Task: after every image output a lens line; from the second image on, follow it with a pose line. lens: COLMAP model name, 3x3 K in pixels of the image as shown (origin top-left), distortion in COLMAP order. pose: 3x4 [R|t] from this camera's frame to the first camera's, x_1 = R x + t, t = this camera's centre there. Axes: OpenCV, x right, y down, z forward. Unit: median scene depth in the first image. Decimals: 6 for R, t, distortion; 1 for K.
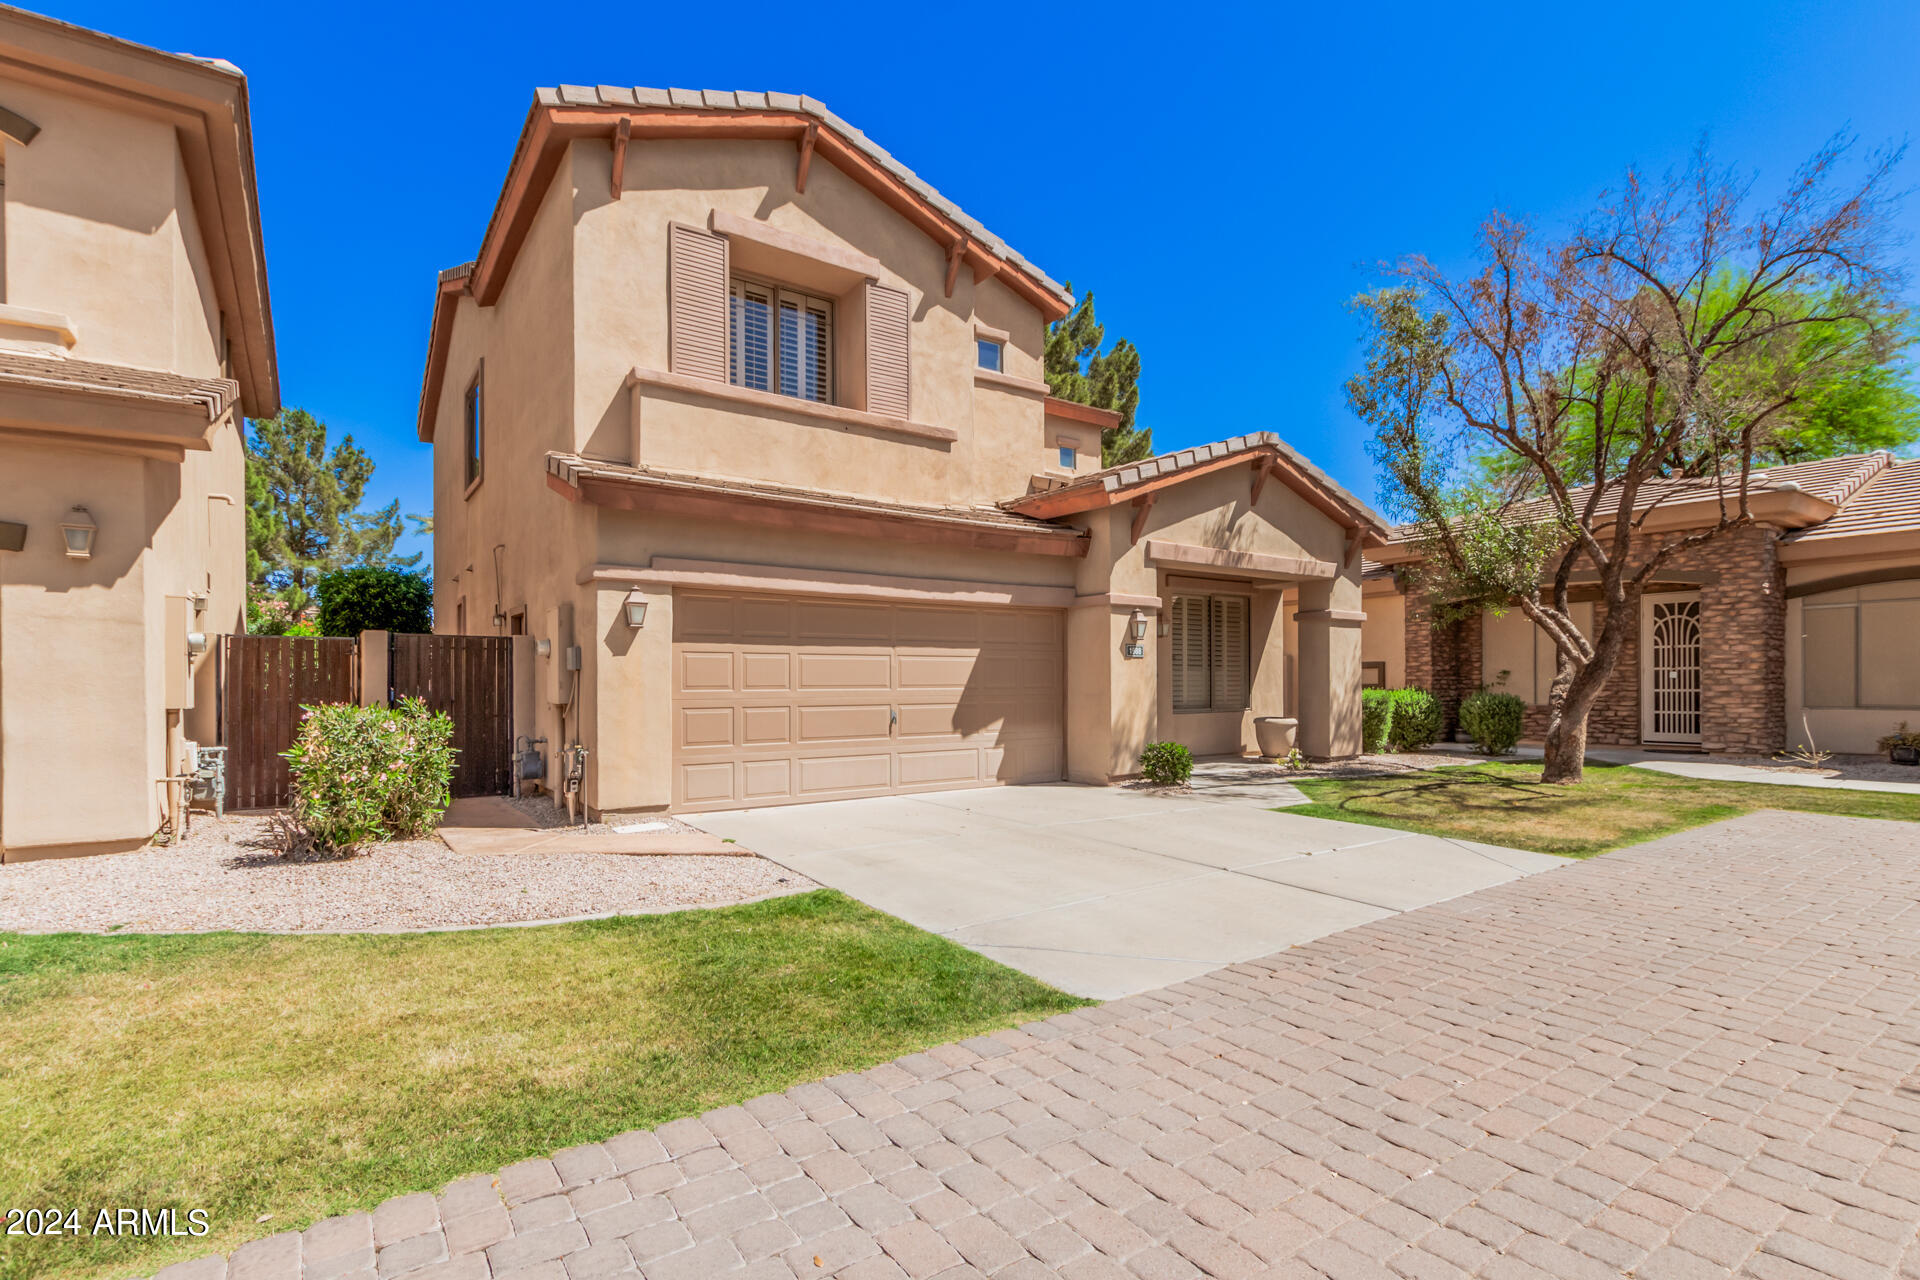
lens RADIAL K [[899.4, 0, 960.9], [0, 899.4, 661.0], [0, 0, 1]] dist [0.010042, -0.002784]
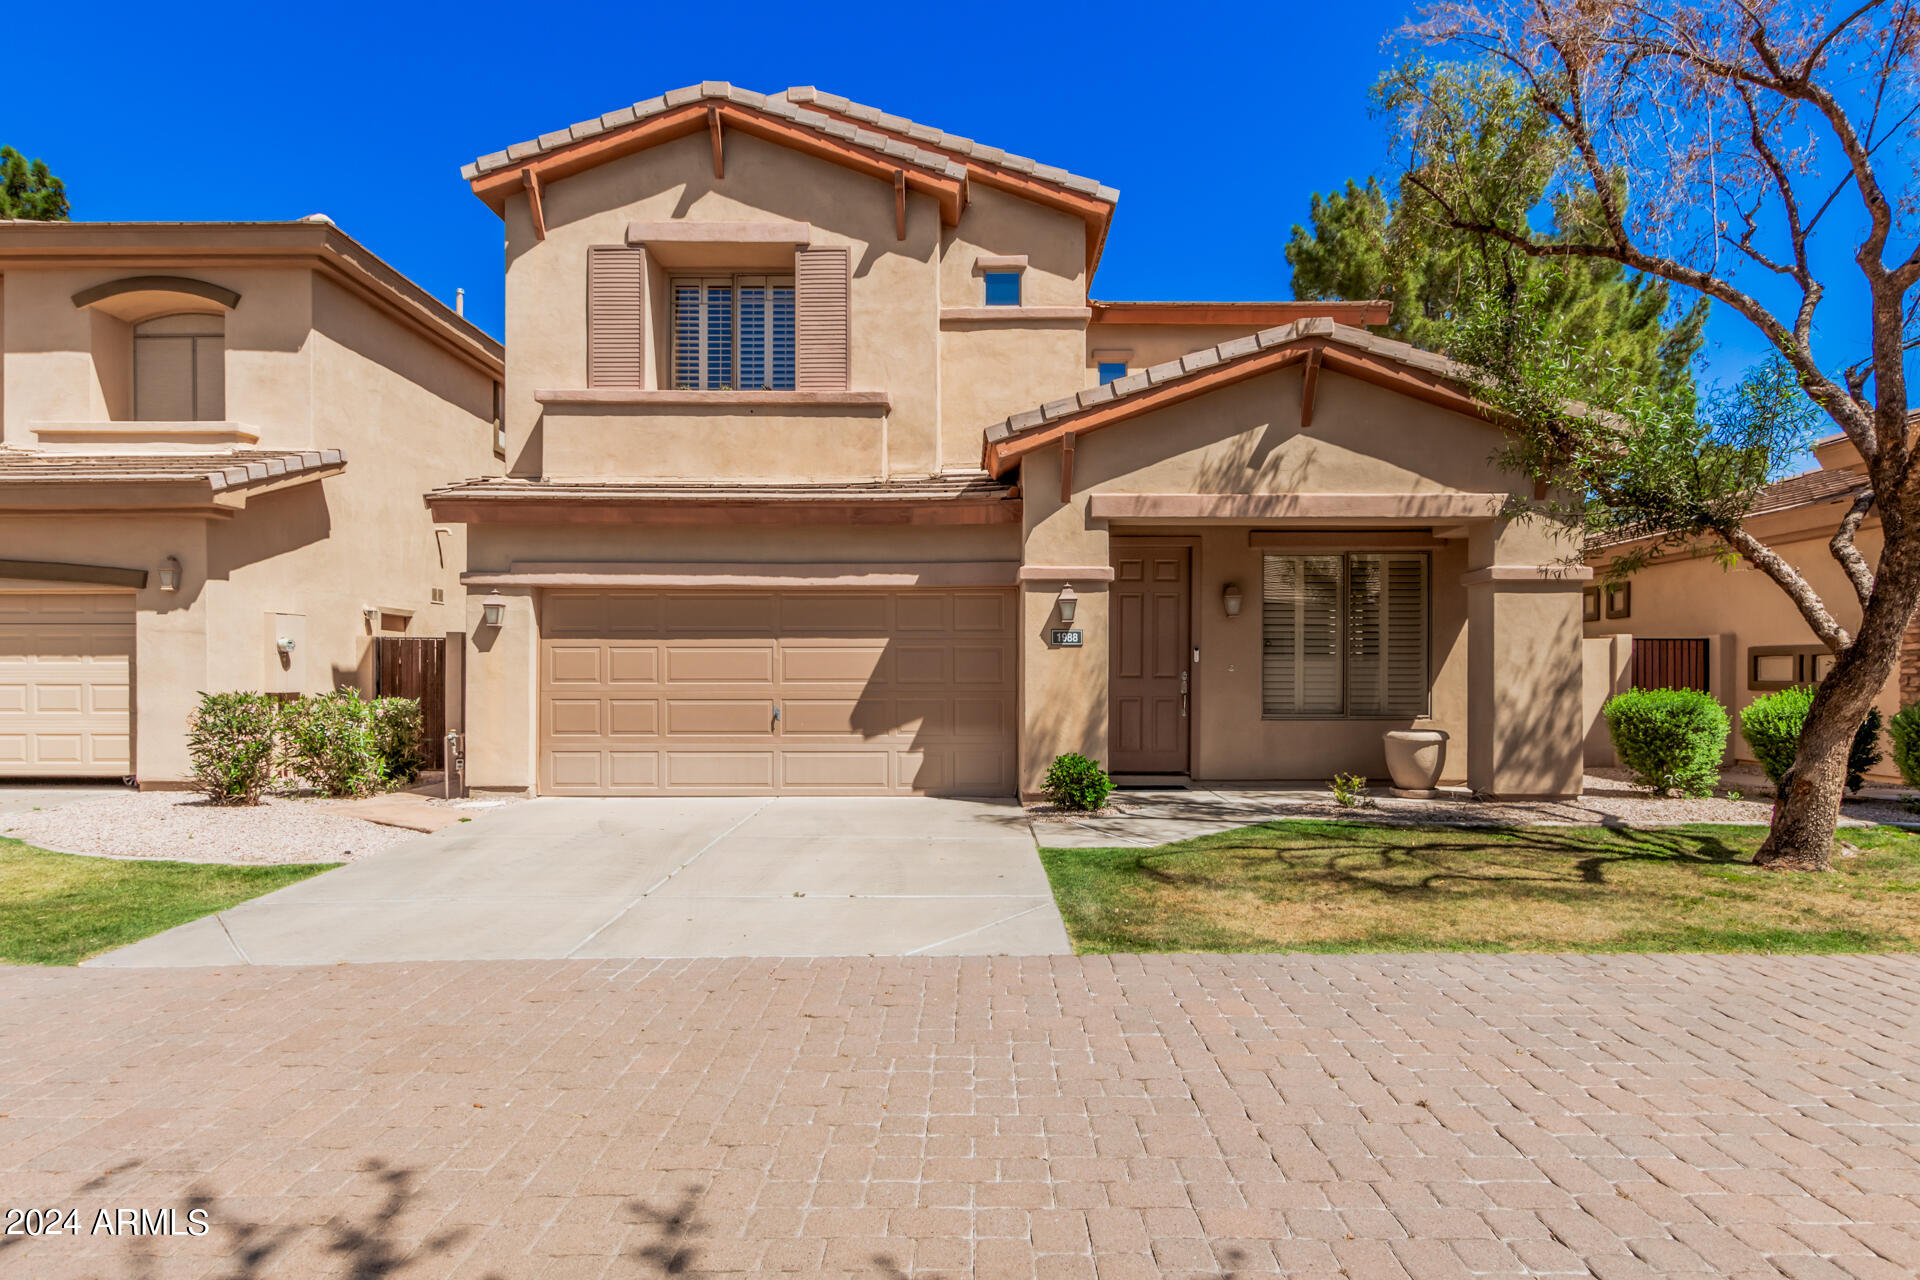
lens RADIAL K [[1044.0, 0, 963.7], [0, 1044.0, 649.1], [0, 0, 1]] dist [0.013428, 0.002527]
pose [[0.813948, -0.009073, -0.580867, 0.681258], [0.010617, 0.999943, -0.000741, -0.001569], [0.580840, -0.005564, 0.813998, 0.214892]]
